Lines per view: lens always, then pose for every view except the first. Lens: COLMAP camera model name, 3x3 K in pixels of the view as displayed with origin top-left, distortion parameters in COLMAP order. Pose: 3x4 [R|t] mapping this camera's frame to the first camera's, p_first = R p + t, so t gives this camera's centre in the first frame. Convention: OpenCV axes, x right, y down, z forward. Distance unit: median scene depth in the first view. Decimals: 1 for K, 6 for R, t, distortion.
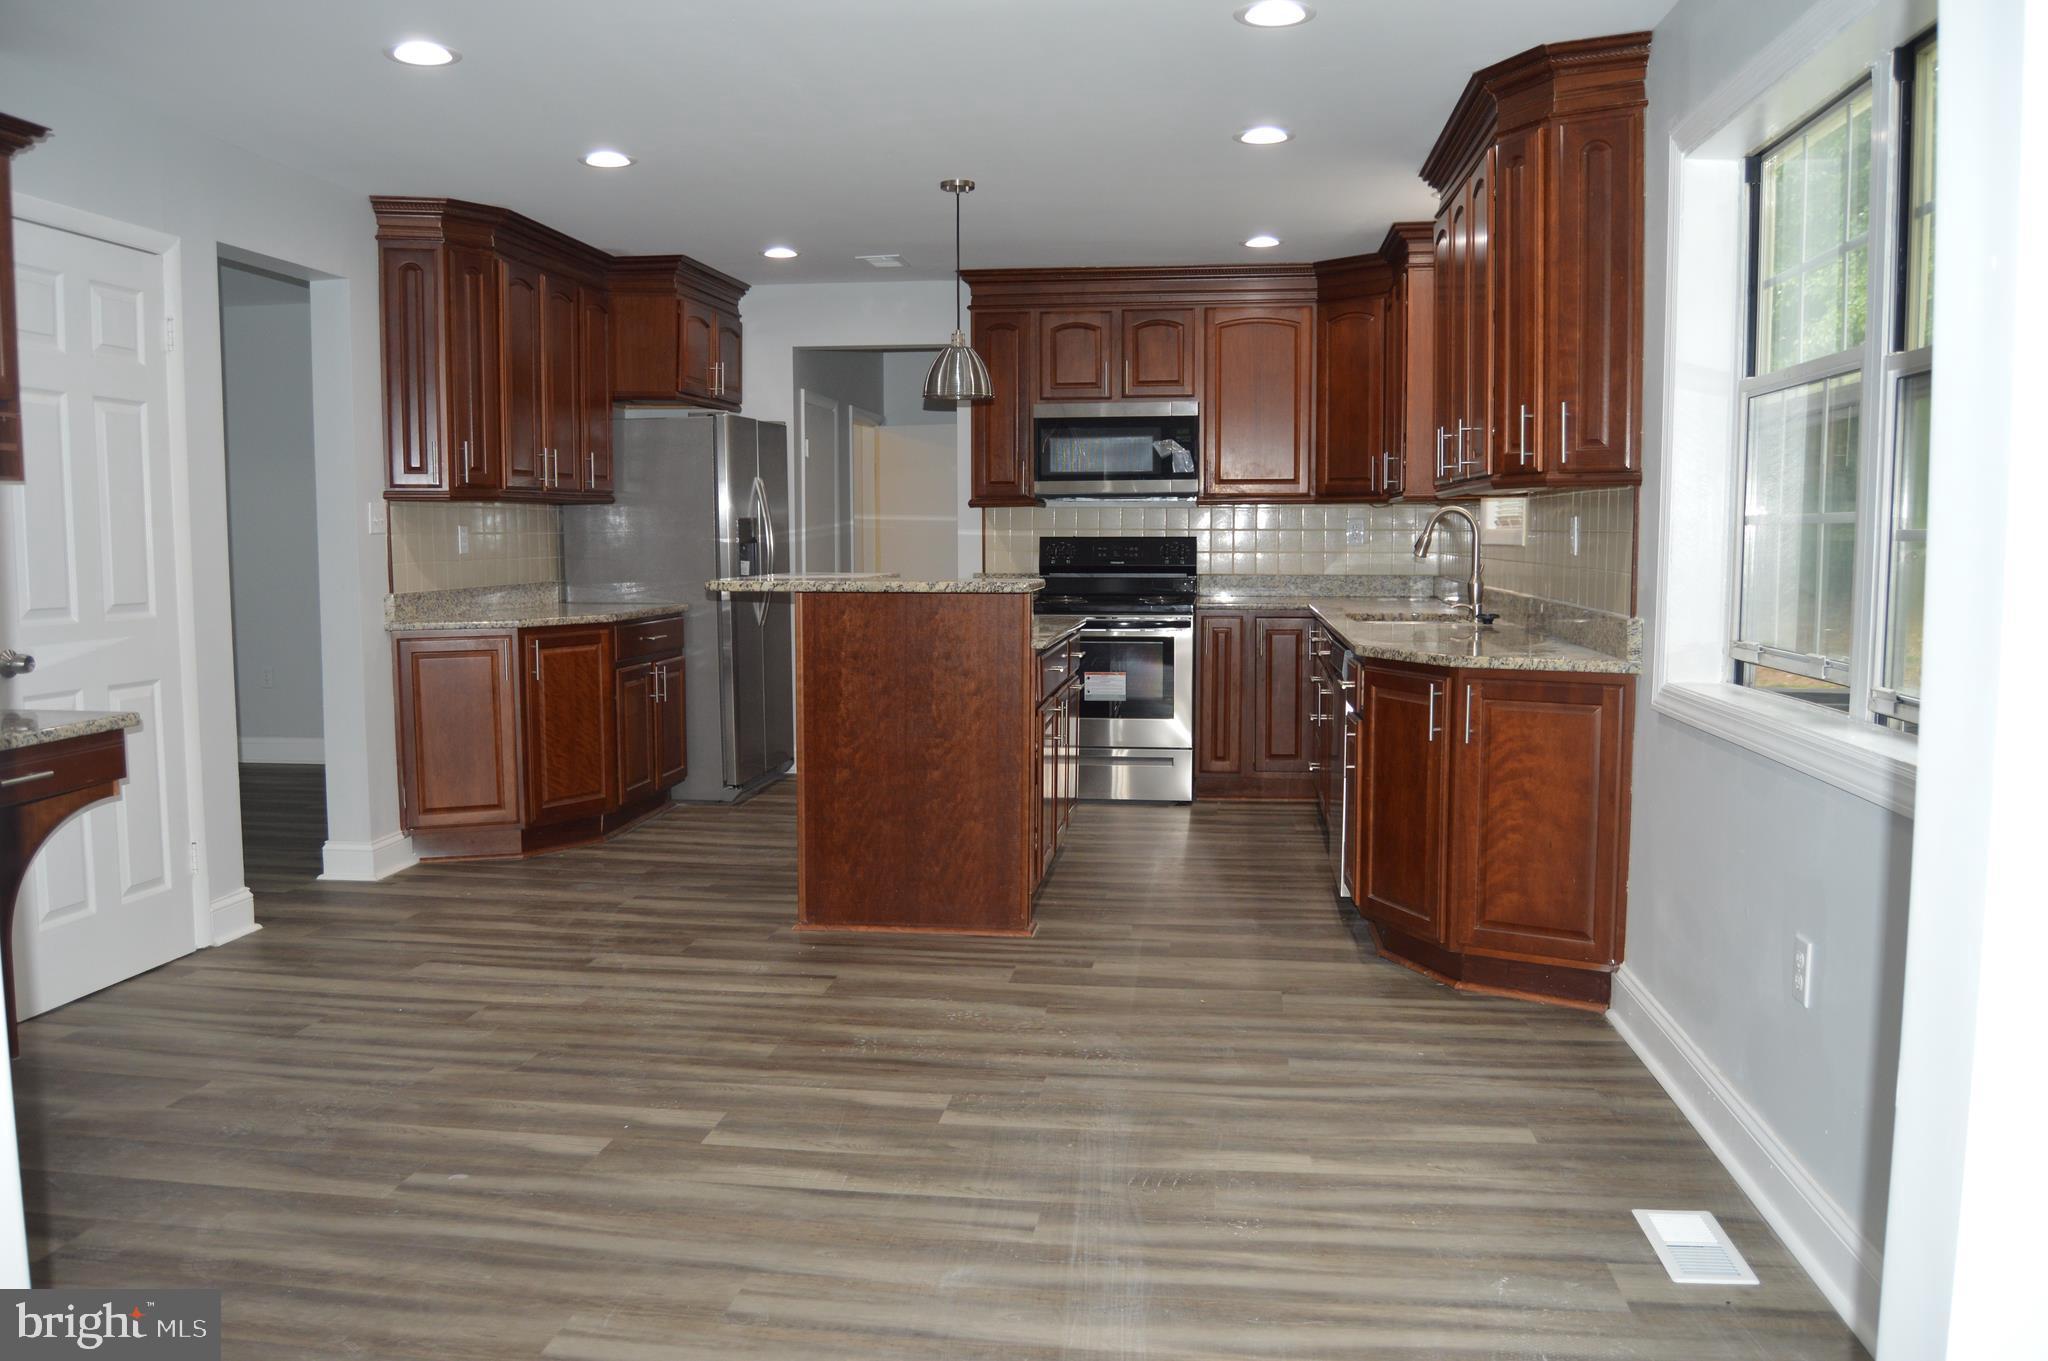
lens RADIAL K [[1602.2, 0, 1022.7], [0, 1602.2, 675.4], [0, 0, 1]] dist [-0.076138, 0.013711]
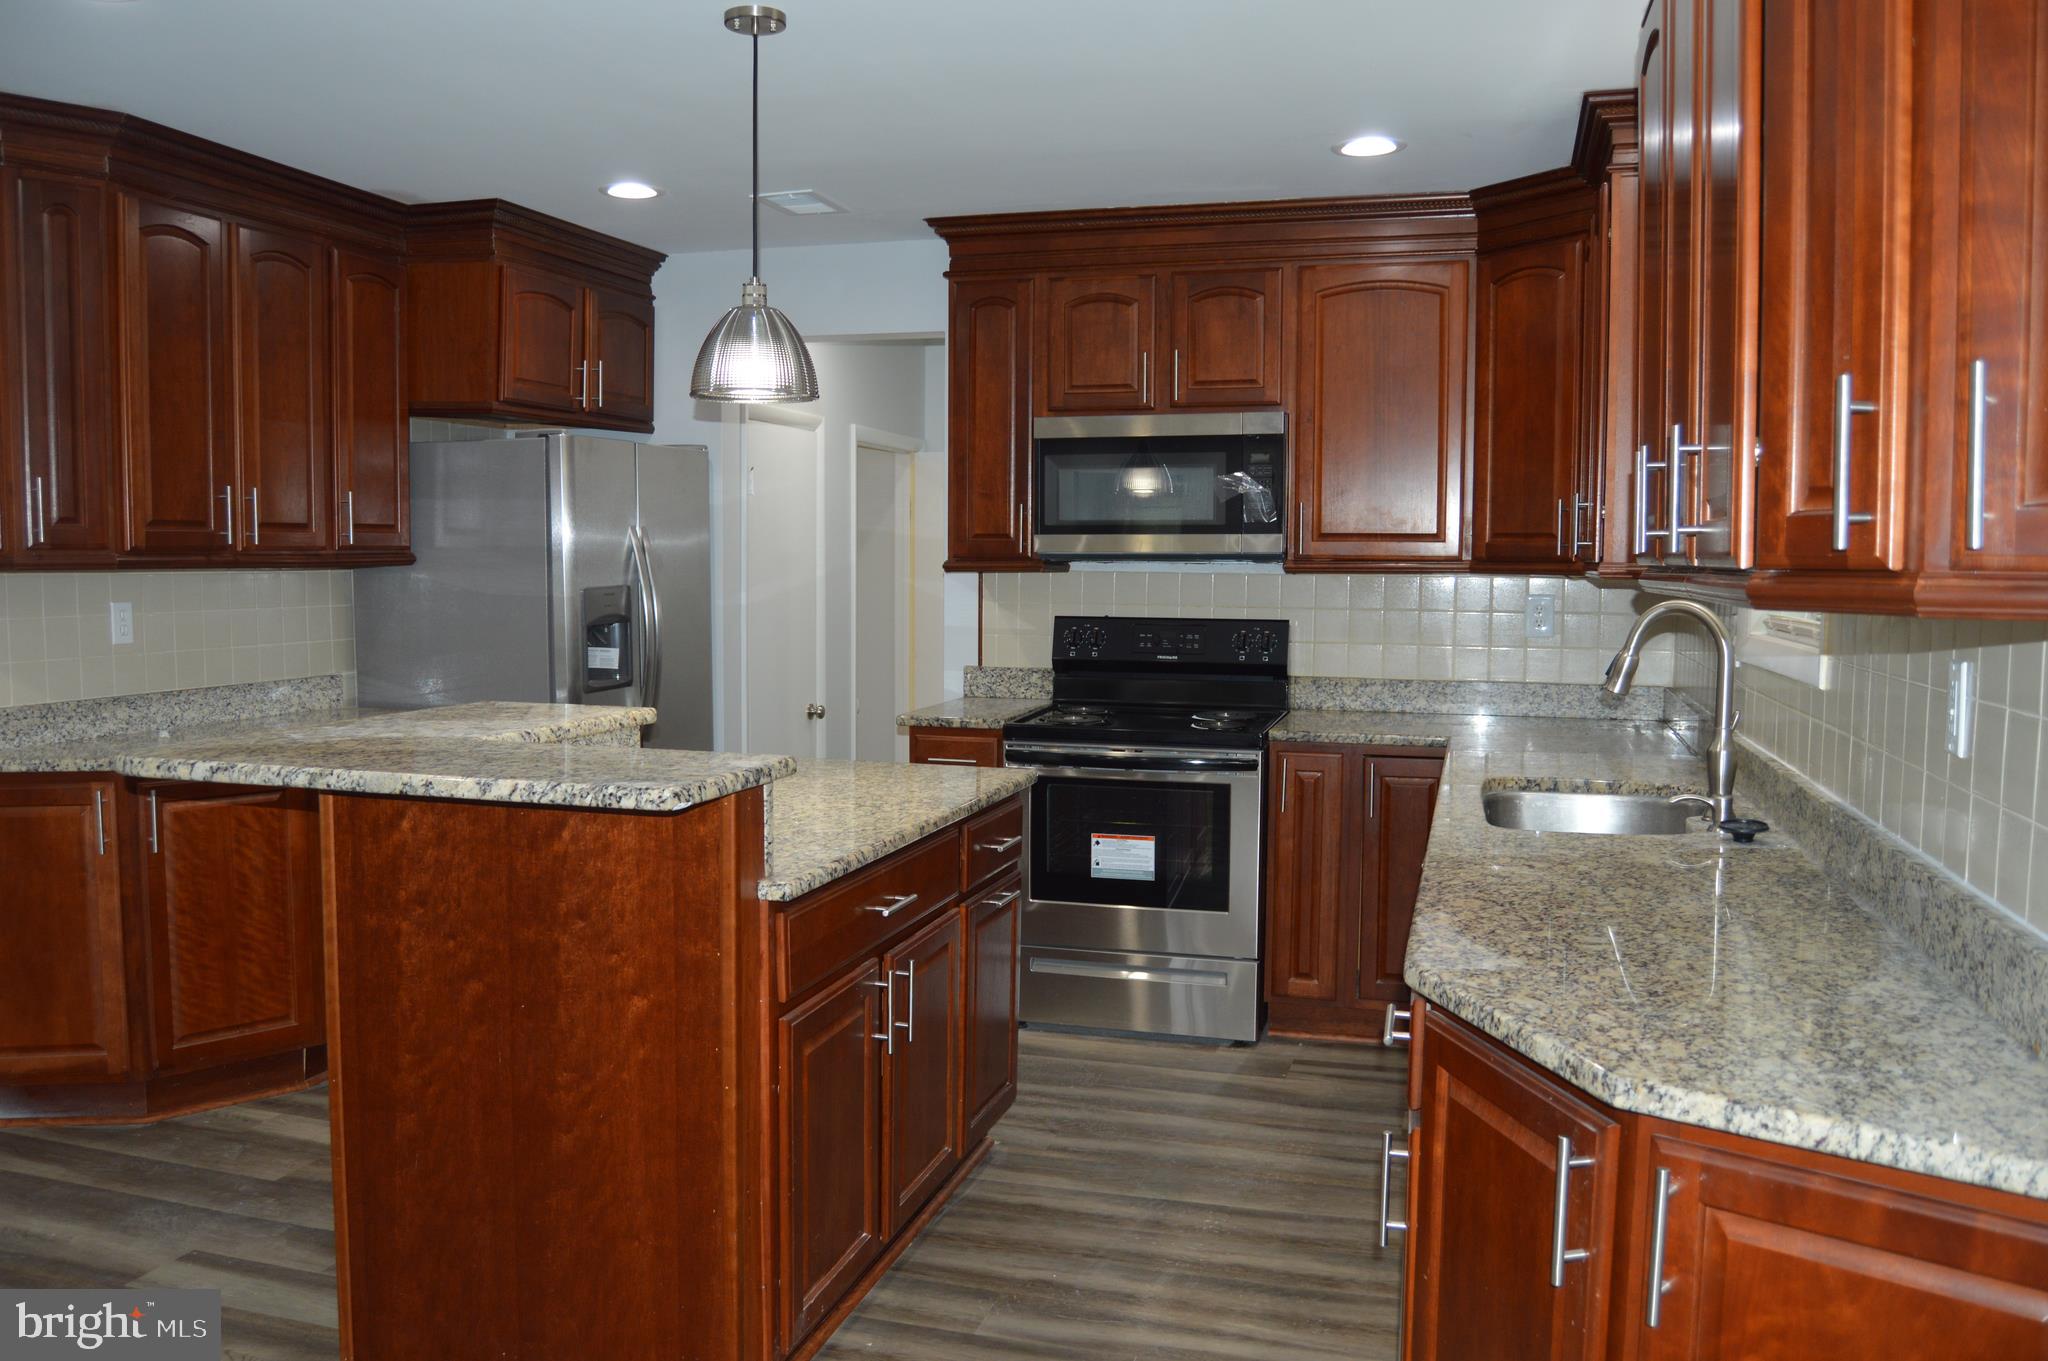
lens RADIAL K [[1602.2, 0, 1021.6], [0, 1602.2, 682.1], [0, 0, 1]] dist [-0.076138, 0.013711]
pose [[0.987791, 0.020831, -0.154386, 0.111660], [-0.023027, 0.999657, -0.012448, -0.055431], [0.154074, 0.015851, 0.987932, 0.369887]]
